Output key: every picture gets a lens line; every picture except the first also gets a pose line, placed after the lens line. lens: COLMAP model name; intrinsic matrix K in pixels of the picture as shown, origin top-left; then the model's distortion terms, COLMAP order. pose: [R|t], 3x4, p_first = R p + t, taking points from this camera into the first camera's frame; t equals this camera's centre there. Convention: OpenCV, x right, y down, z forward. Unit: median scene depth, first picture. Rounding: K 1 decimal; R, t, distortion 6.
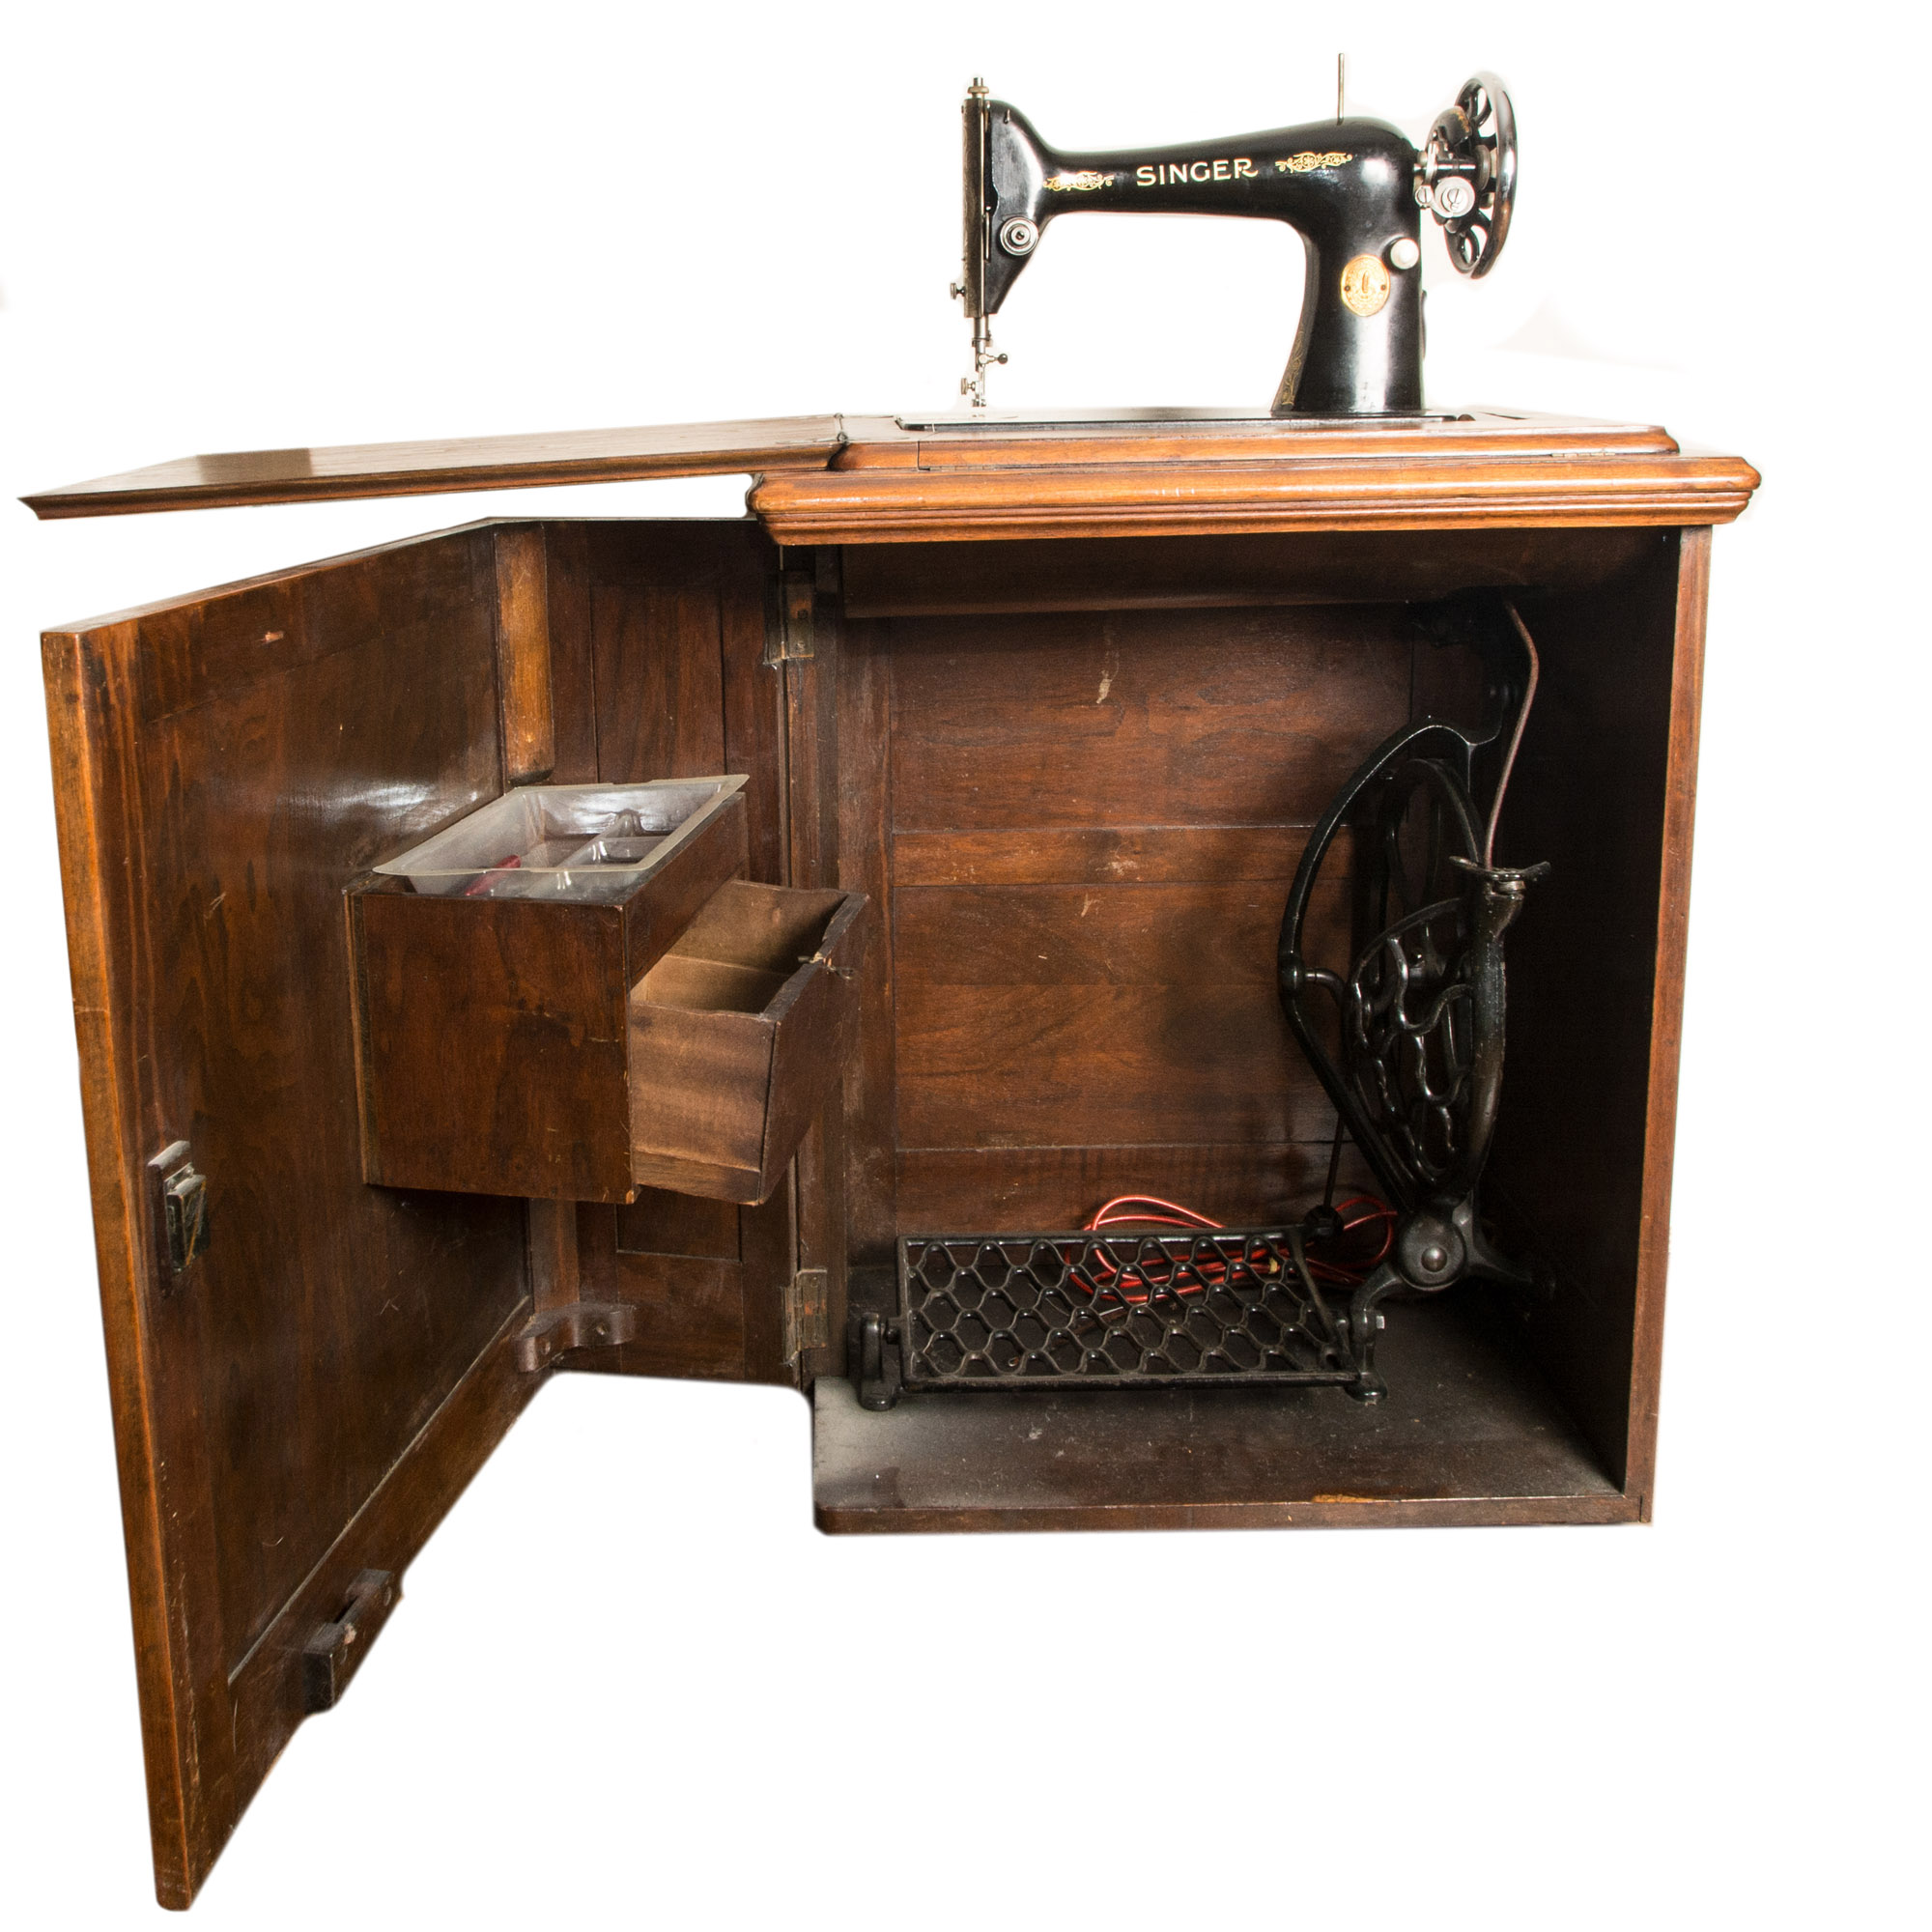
lens RADIAL K [[2579.2, 0, 966.0], [0, 2579.2, 966.0], [0, 0, 1]] dist [0.018628, 0.027275]
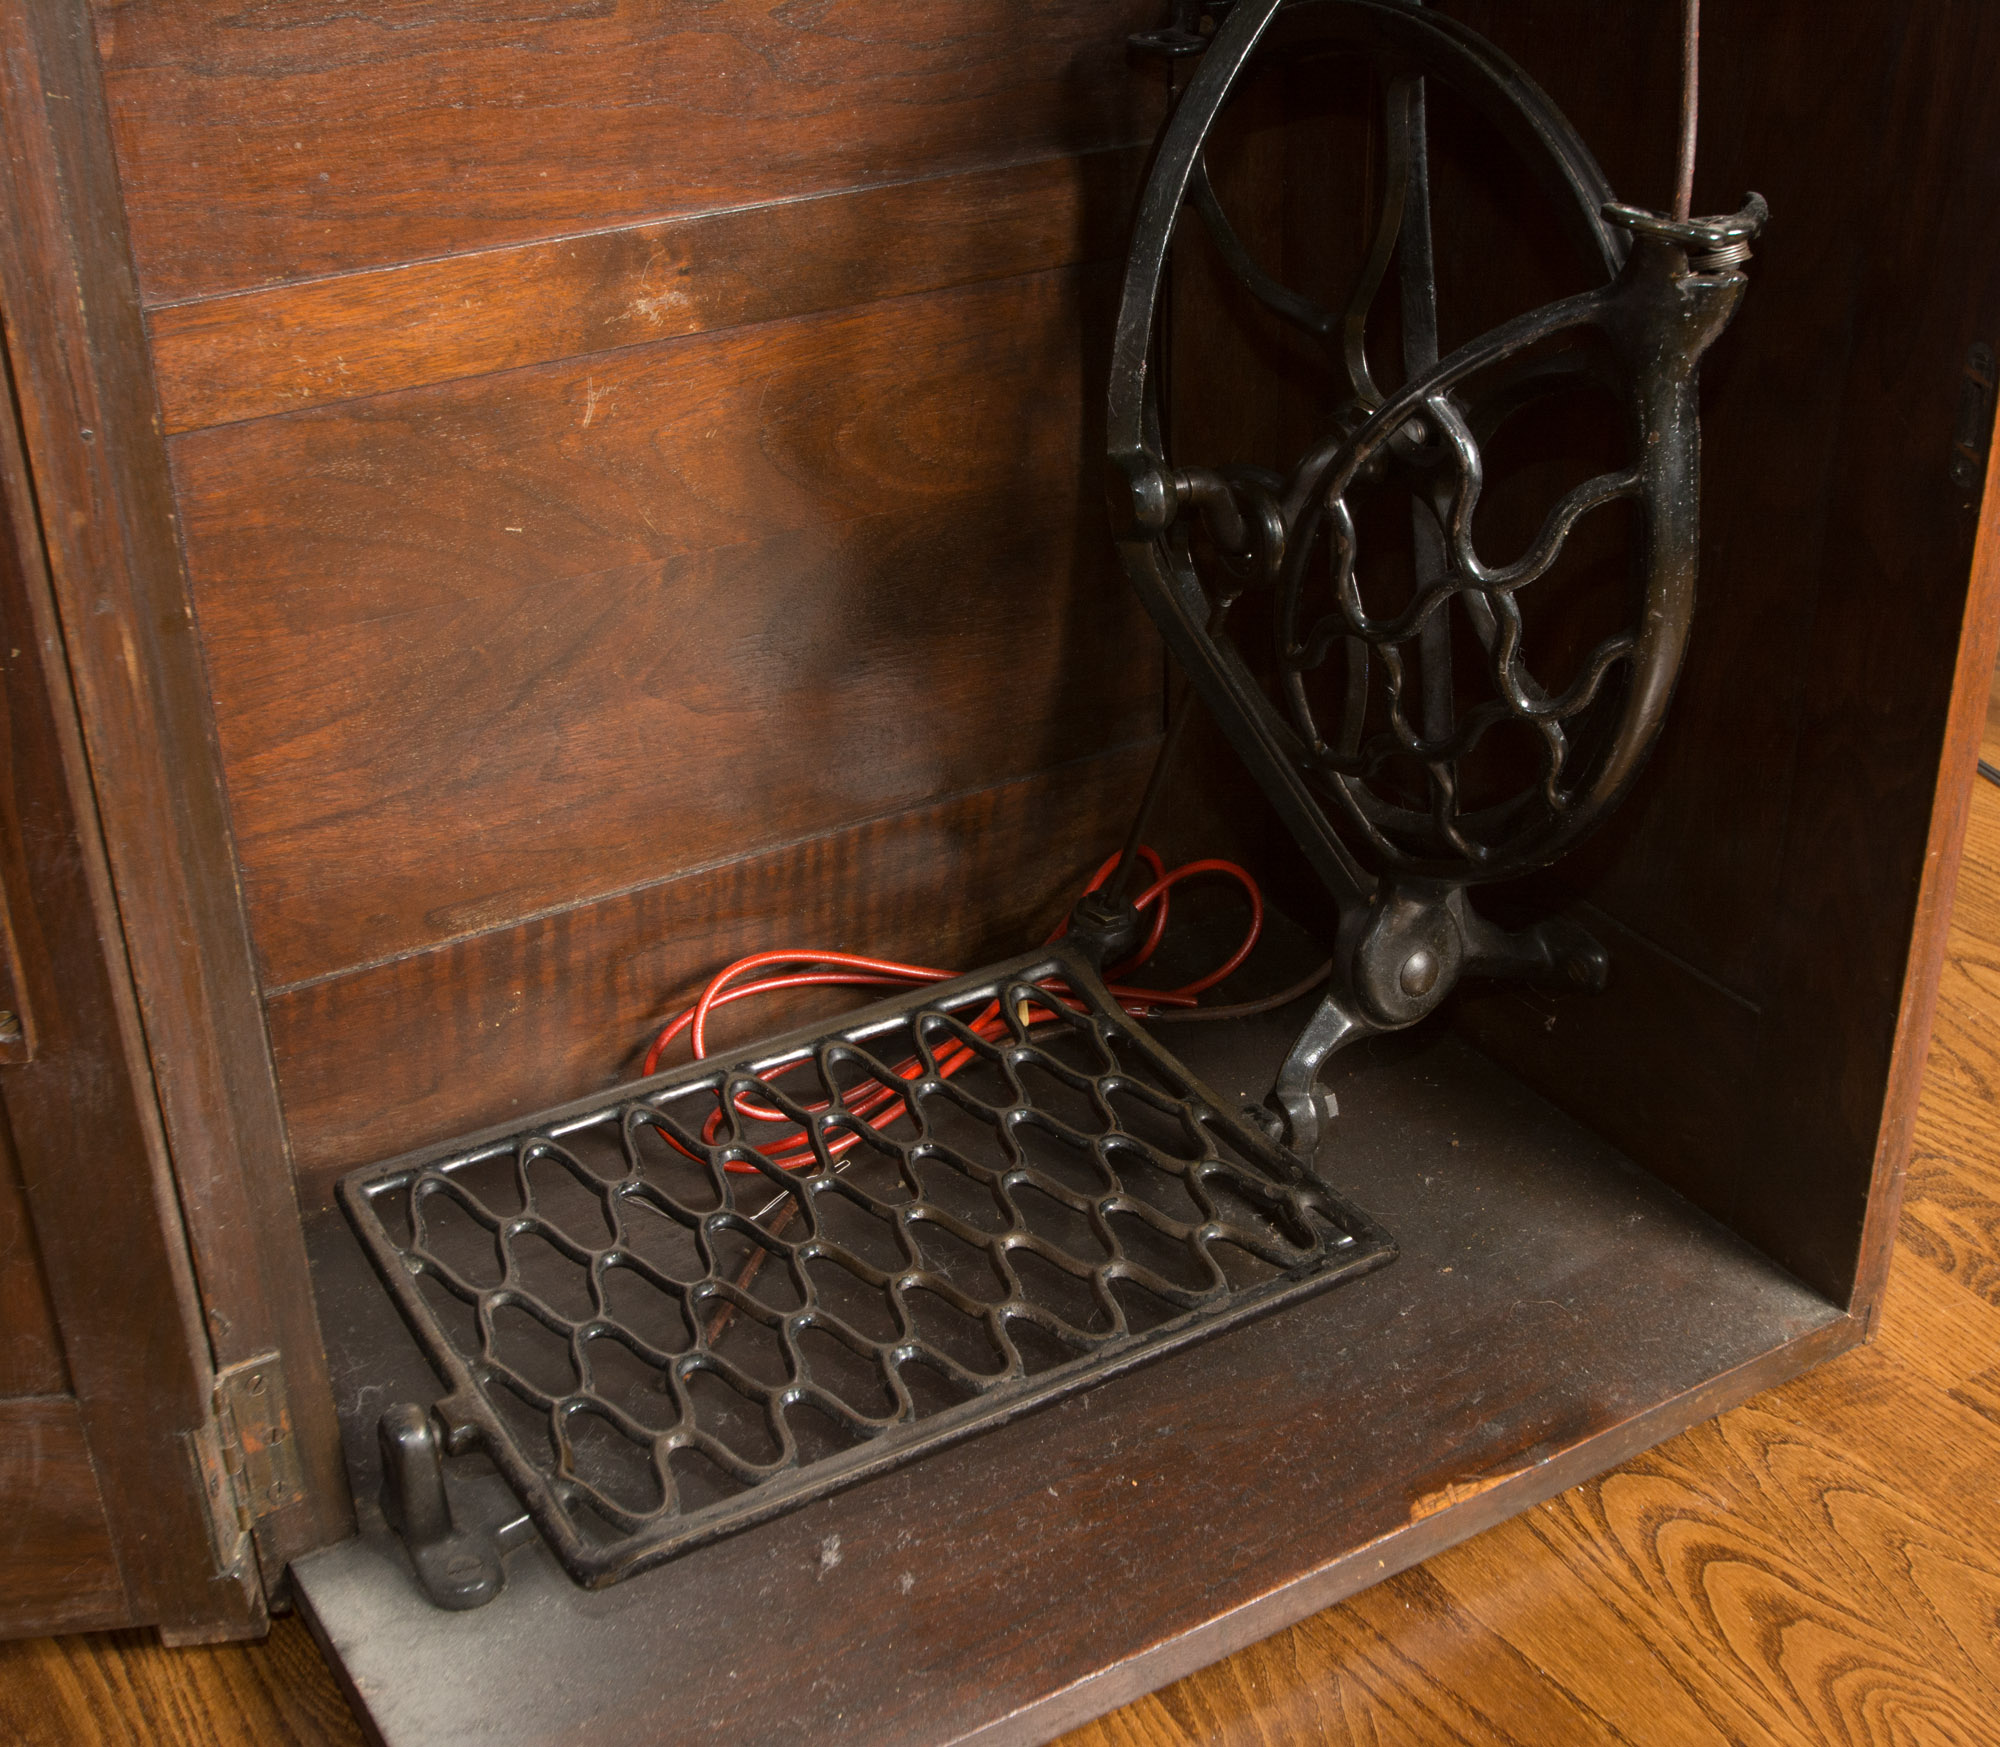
lens RADIAL K [[2589.2, 0, 1000.0], [0, 2589.2, 873.5], [0, 0, 1]] dist [-0.042120, 0.021605]
pose [[0.851831, -0.250822, 0.459860, -0.126241], [0.133346, 0.952817, 0.272689, -0.060150], [-0.506559, -0.170964, 0.845085, 0.564172]]
